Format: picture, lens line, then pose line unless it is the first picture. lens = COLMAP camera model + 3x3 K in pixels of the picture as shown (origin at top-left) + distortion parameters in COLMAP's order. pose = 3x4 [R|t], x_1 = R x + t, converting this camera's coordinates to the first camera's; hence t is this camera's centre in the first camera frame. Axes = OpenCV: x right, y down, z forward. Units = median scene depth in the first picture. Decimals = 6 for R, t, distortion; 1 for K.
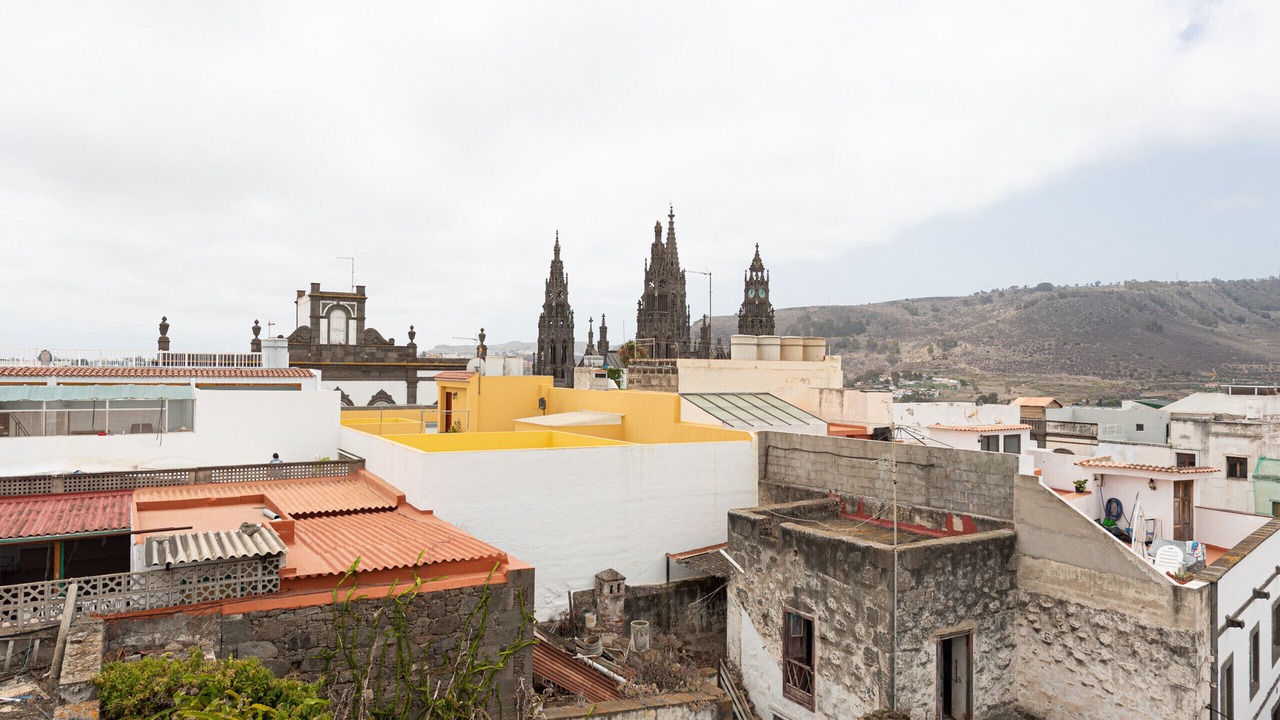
lens RADIAL K [[886.9, 0, 640.0], [0, 886.9, 360.0], [0, 0, 1]] dist [0.003396, 0.000091]
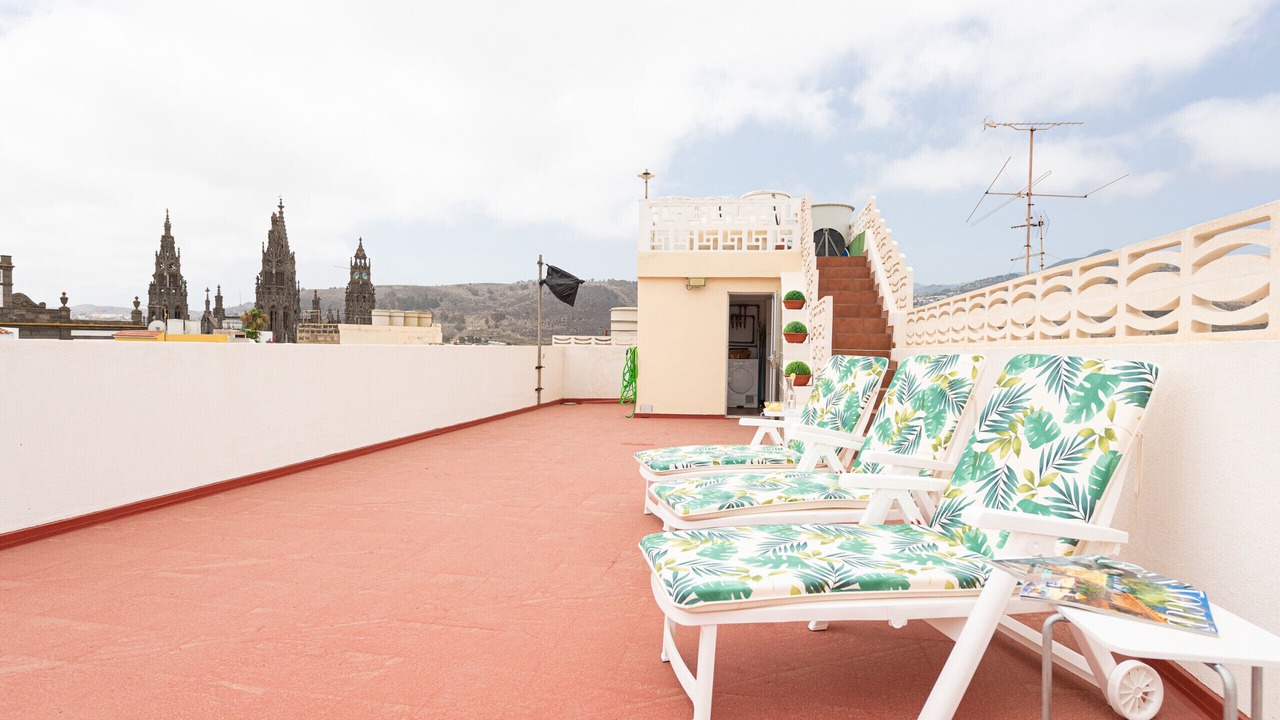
lens RADIAL K [[725.5, 0, 640.0], [0, 725.5, 360.0], [0, 0, 1]] dist [-0.001376, -0.001476]
pose [[0.863447, -0.007623, 0.504381, -0.053804], [-0.014291, 0.999115, 0.039564, 0.001573], [-0.504237, -0.041370, 0.862574, -0.143590]]
